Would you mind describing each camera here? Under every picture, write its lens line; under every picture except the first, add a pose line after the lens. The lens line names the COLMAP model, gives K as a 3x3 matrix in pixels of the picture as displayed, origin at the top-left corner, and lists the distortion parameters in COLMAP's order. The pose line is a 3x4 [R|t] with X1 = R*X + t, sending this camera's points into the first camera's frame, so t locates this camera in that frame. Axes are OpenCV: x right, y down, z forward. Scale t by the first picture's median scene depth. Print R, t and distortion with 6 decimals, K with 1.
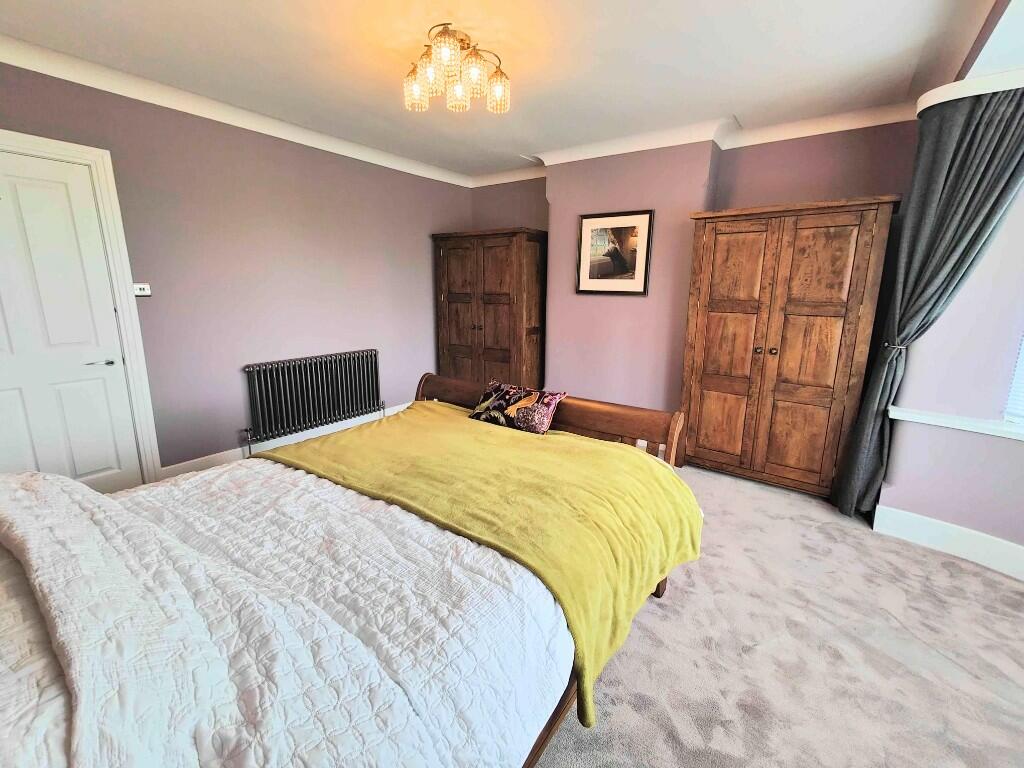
lens RADIAL K [[453.0, 0, 512.2], [0, 453.0, 381.9], [0, 0, 1]] dist [0.005845, 0.000689]
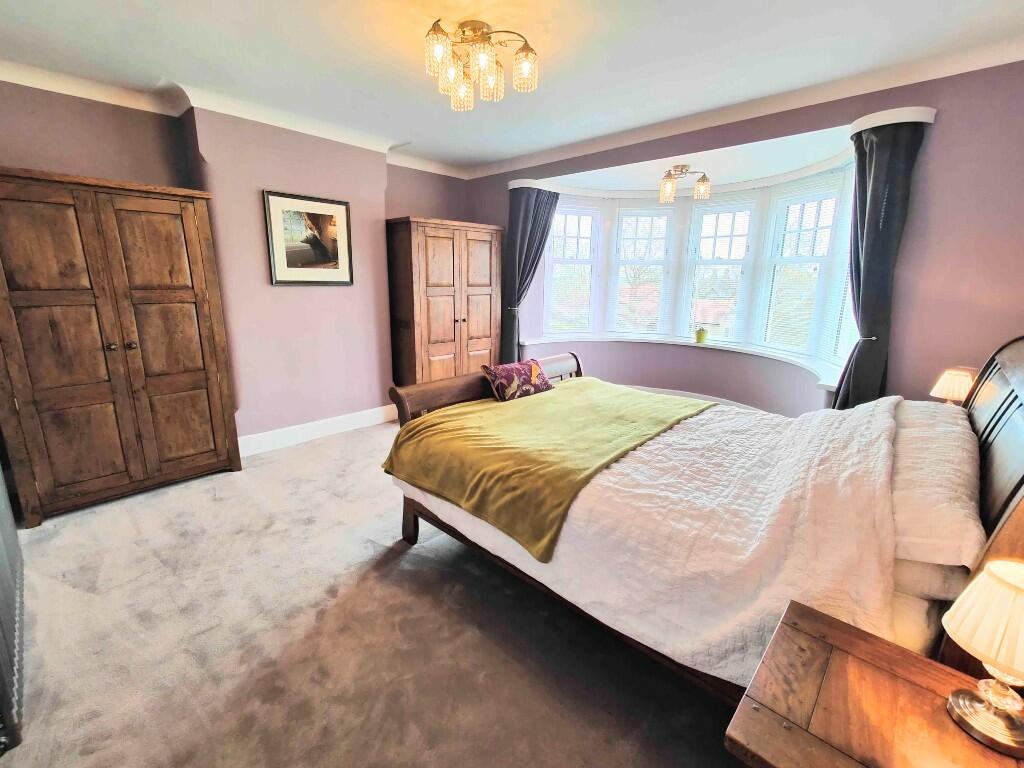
lens RADIAL K [[453.0, 0, 508.7], [0, 453.0, 385.2], [0, 0, 1]] dist [0.005845, 0.000689]
pose [[0.128248, -0.237314, 0.962930, -0.721828], [0.196684, 0.957748, 0.209842, -0.117935], [-0.972043, 0.162481, 0.169505, 0.511258]]
